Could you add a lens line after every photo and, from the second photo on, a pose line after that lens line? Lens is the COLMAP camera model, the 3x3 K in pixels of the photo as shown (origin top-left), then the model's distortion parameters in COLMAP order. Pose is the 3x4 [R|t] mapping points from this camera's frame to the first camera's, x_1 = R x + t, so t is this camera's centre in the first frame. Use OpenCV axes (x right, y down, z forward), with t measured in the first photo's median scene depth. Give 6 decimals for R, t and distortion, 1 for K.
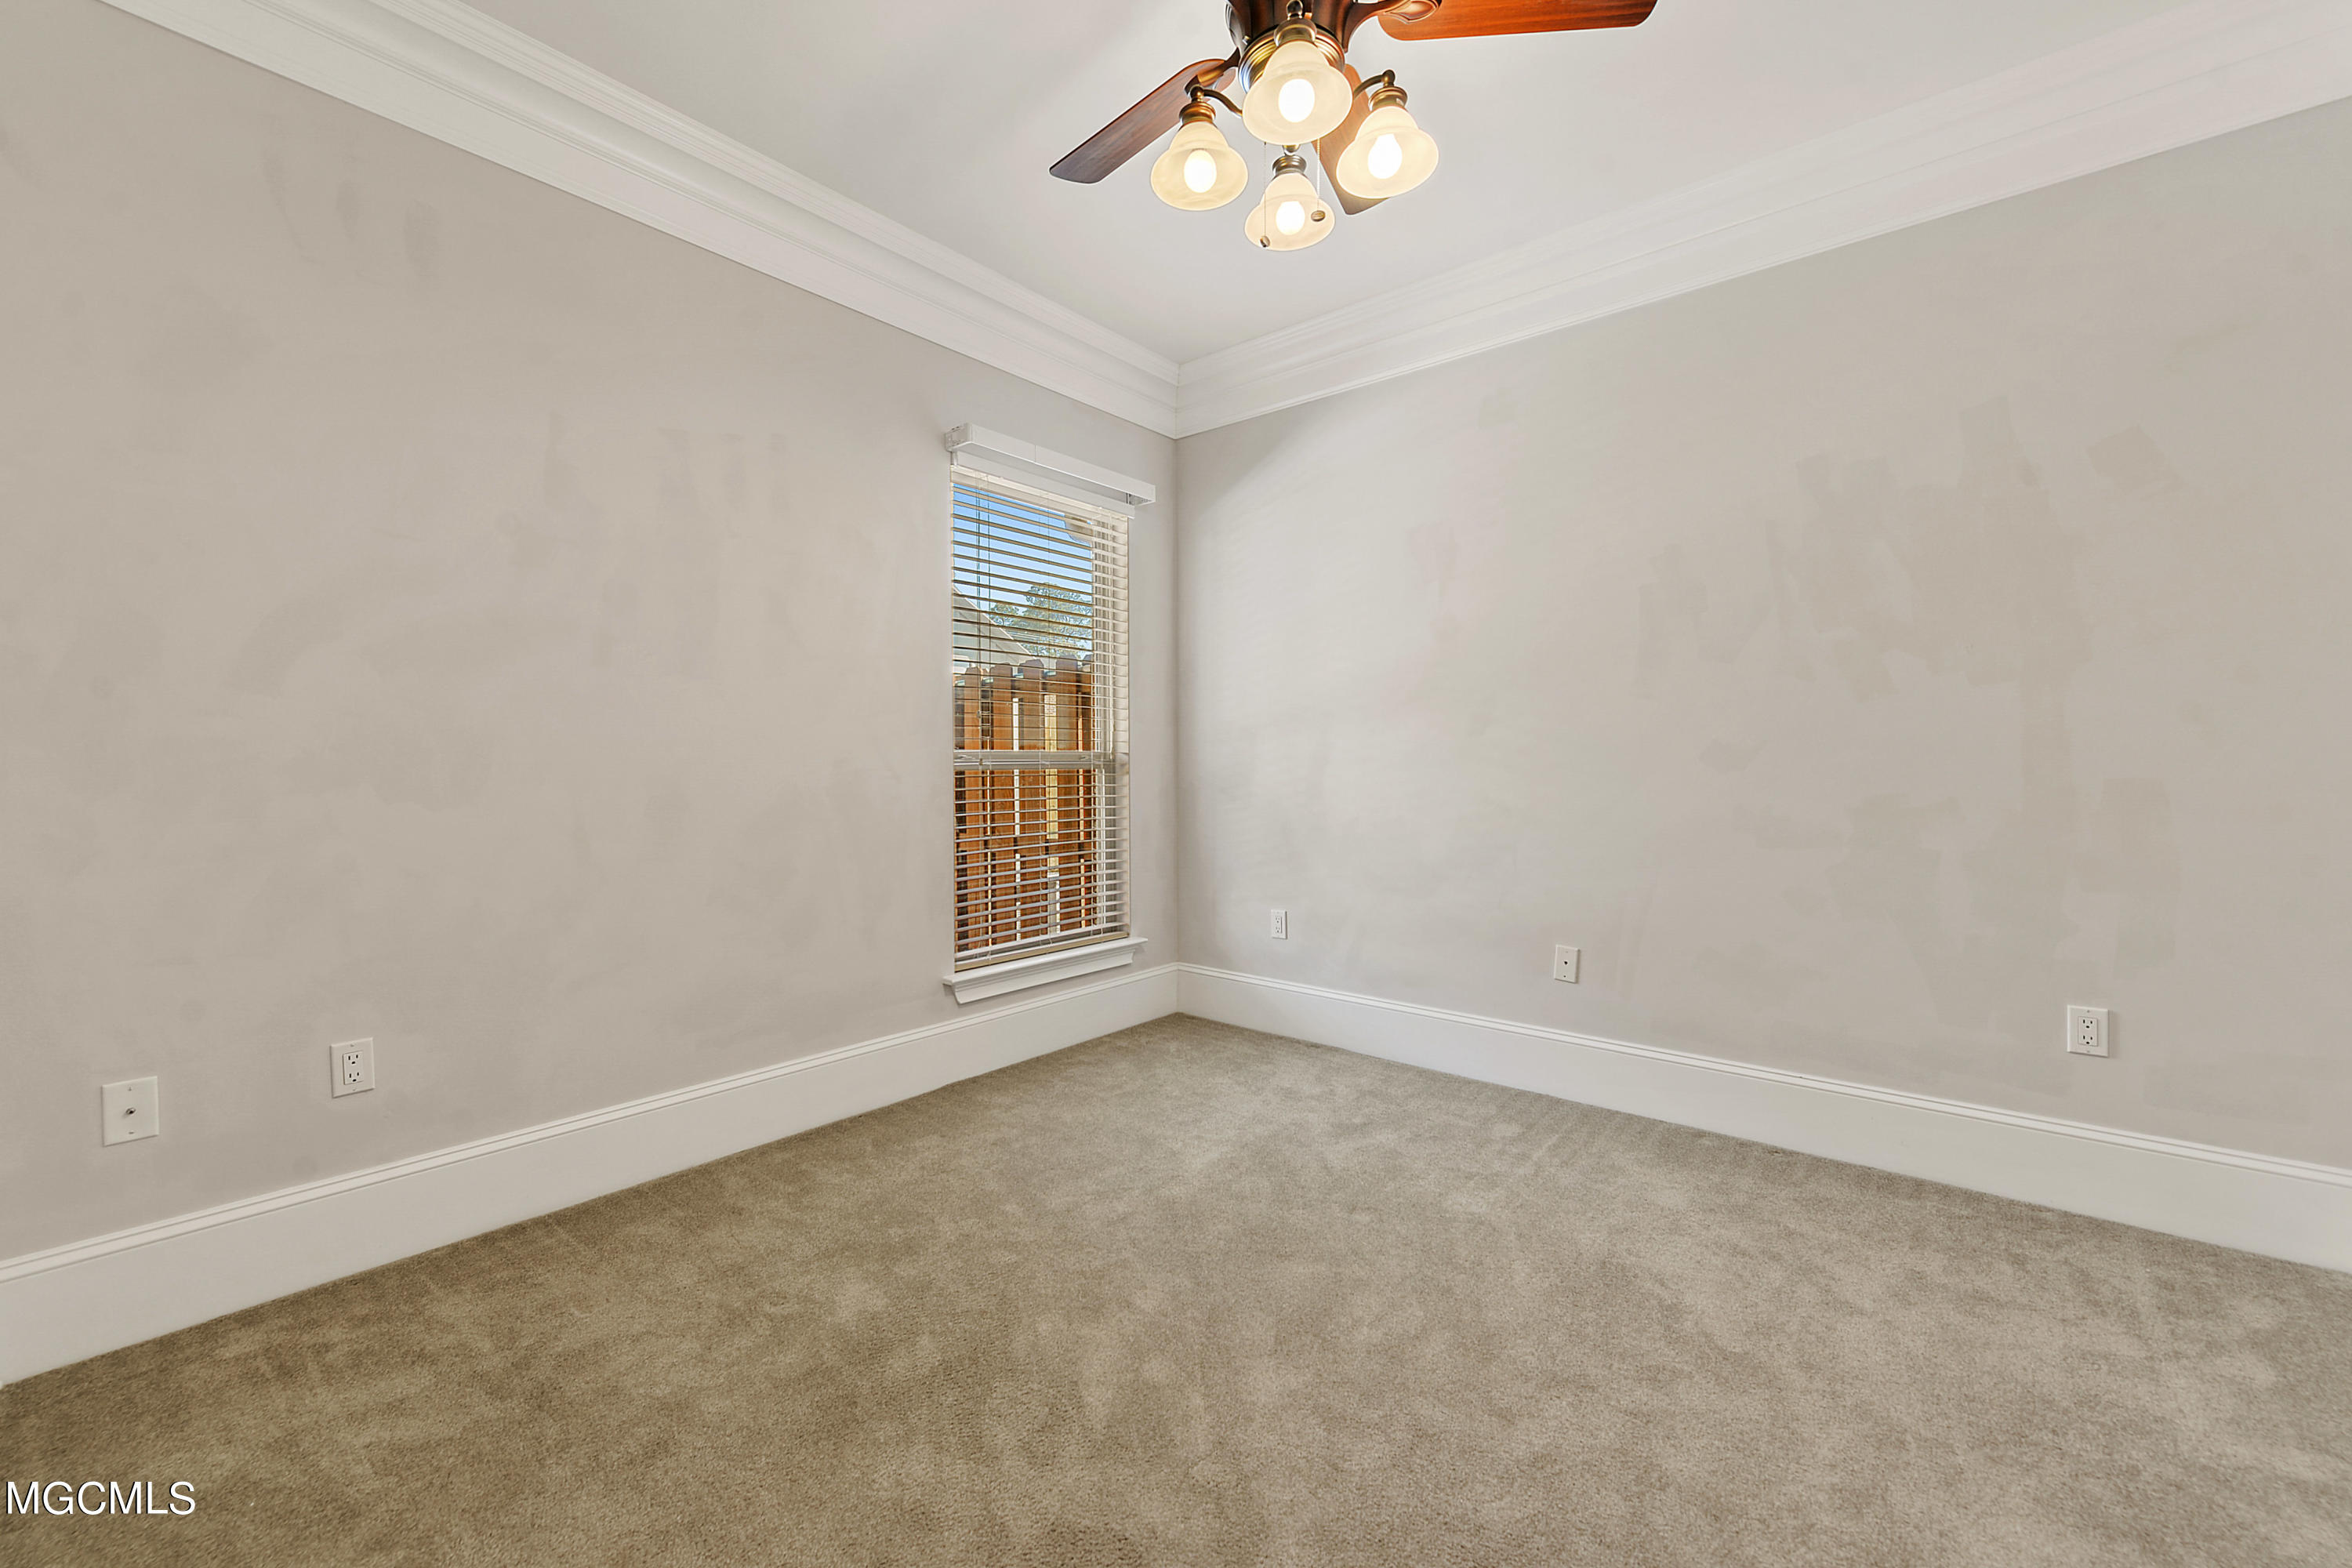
lens RADIAL K [[937.7, 0, 1168.7], [0, 937.7, 772.6], [0, 0, 1]] dist [0.009270, -0.001255]
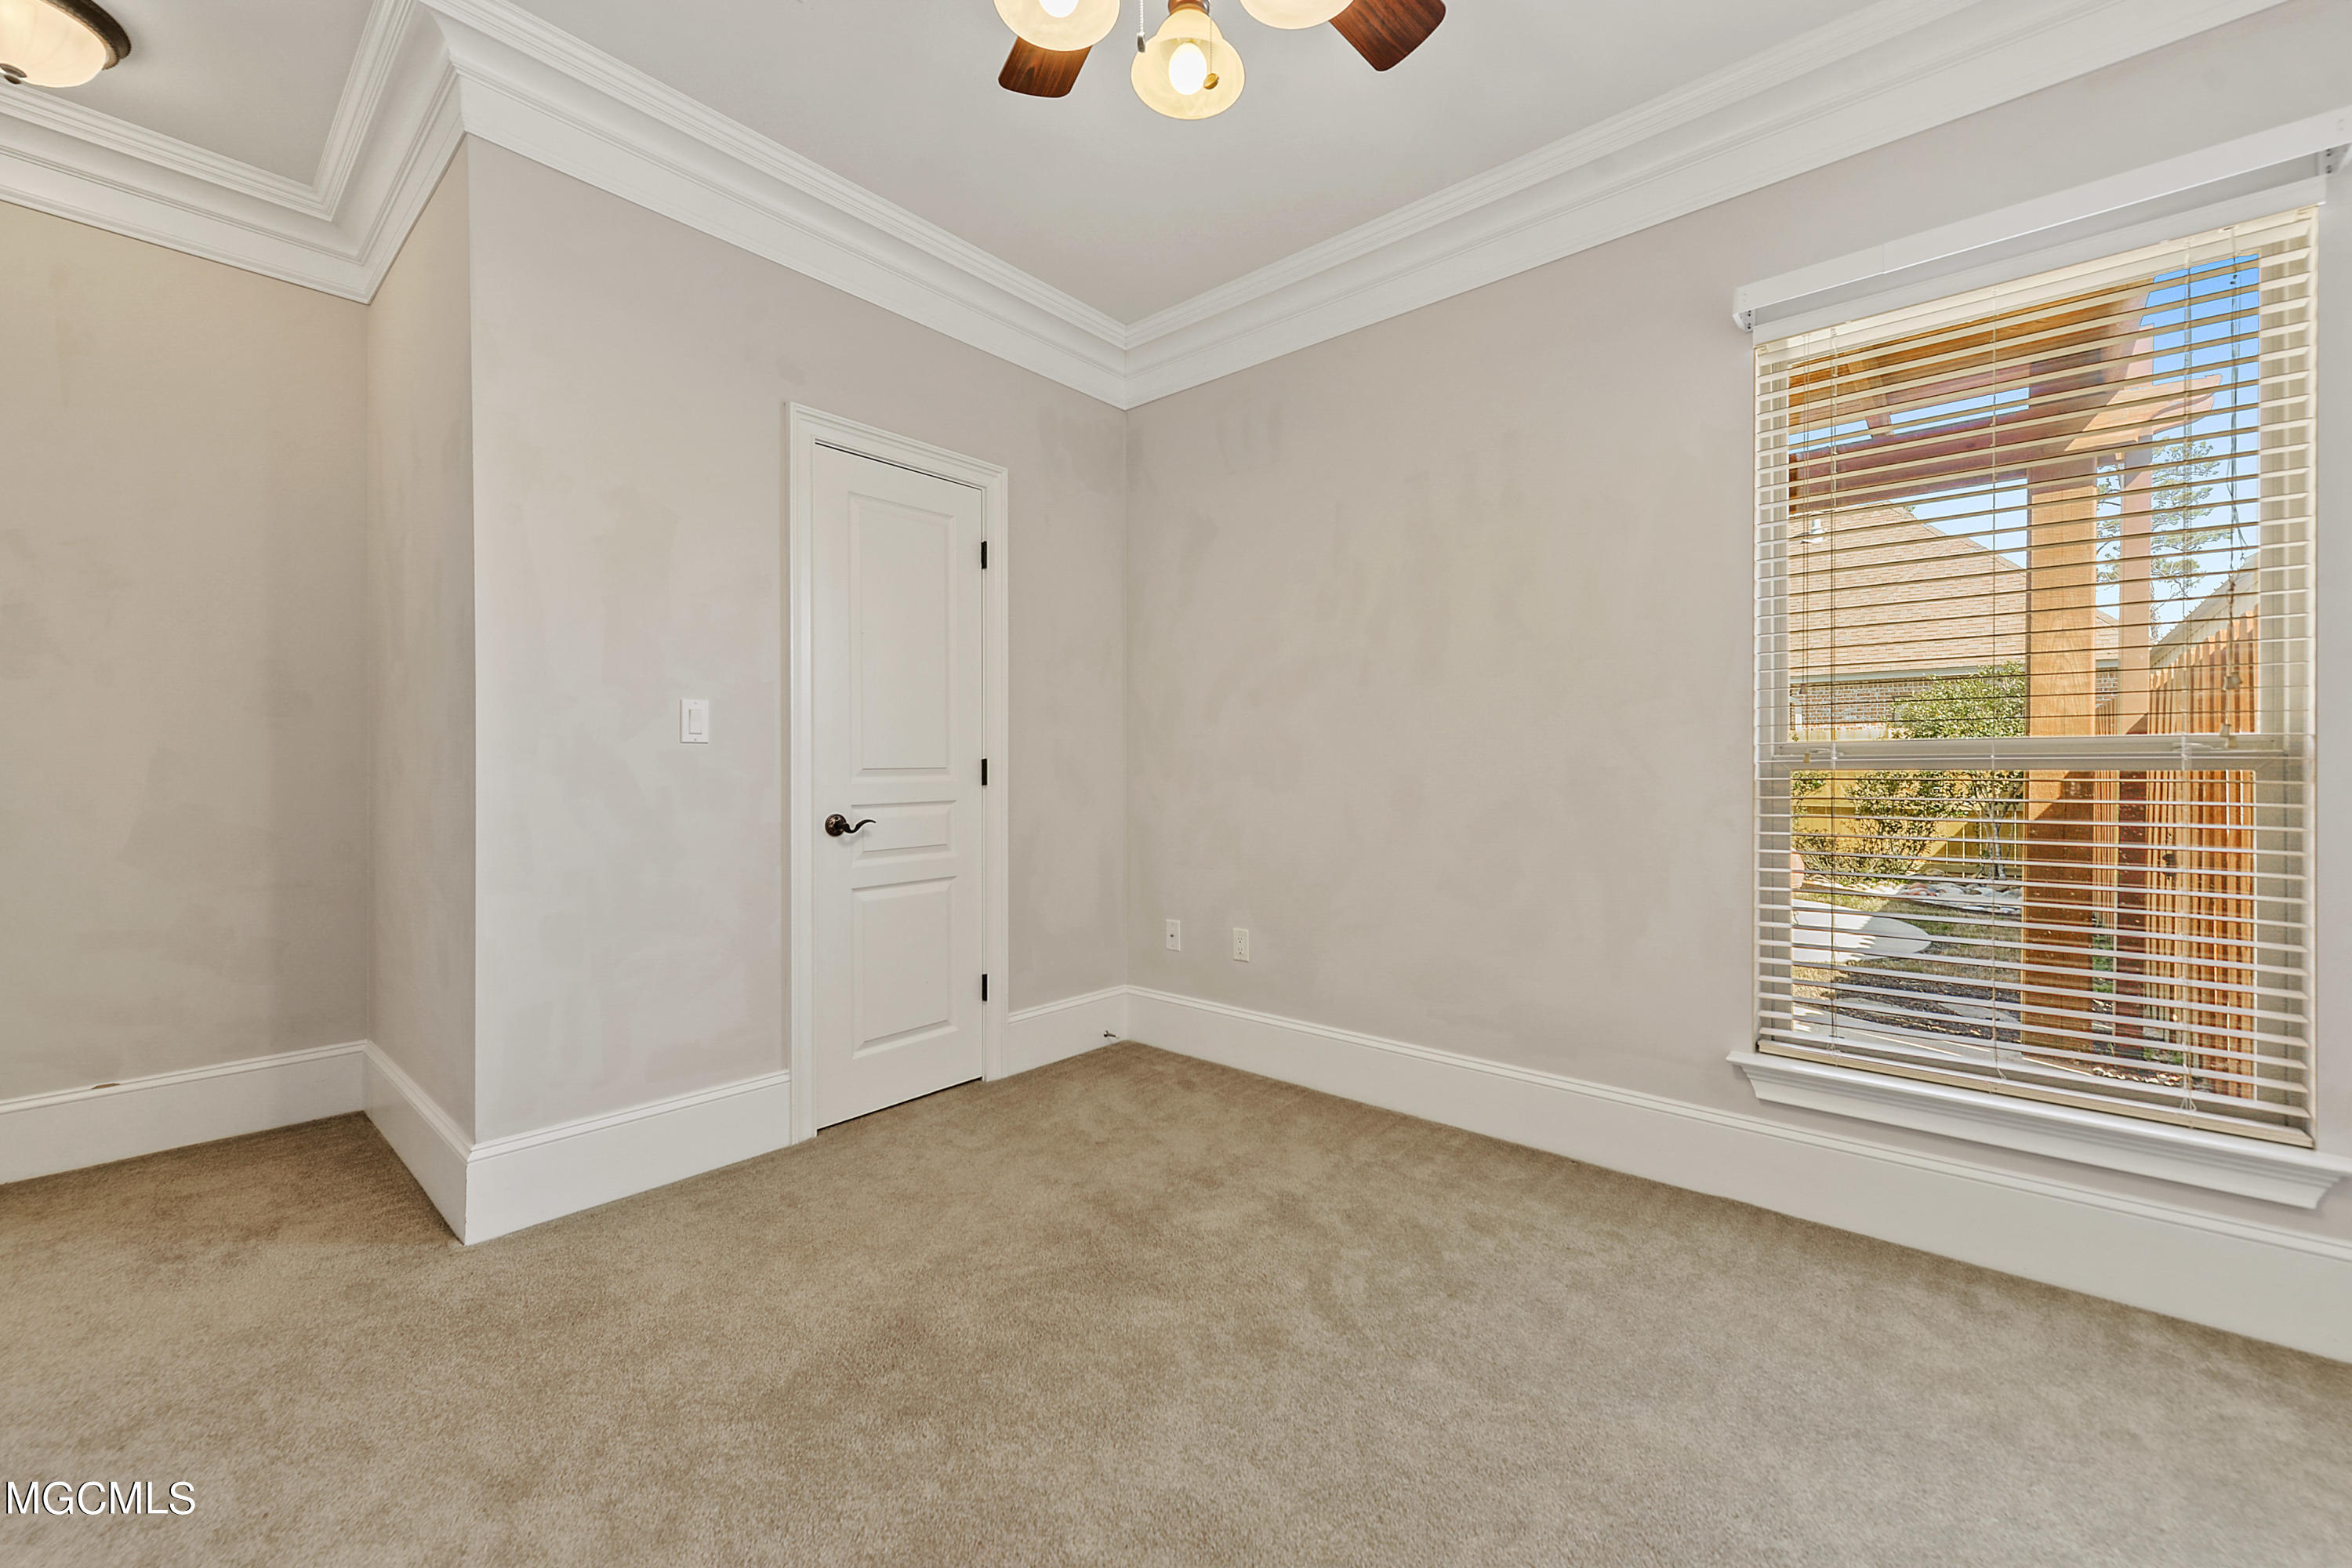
lens RADIAL K [[937.7, 0, 1175.7], [0, 937.7, 762.1], [0, 0, 1]] dist [0.009270, -0.001255]
pose [[-0.006310, 0.001481, -0.999979, 0.631257], [-0.005699, 0.999983, 0.001517, -0.009907], [0.999964, 0.005709, -0.006302, 0.712319]]
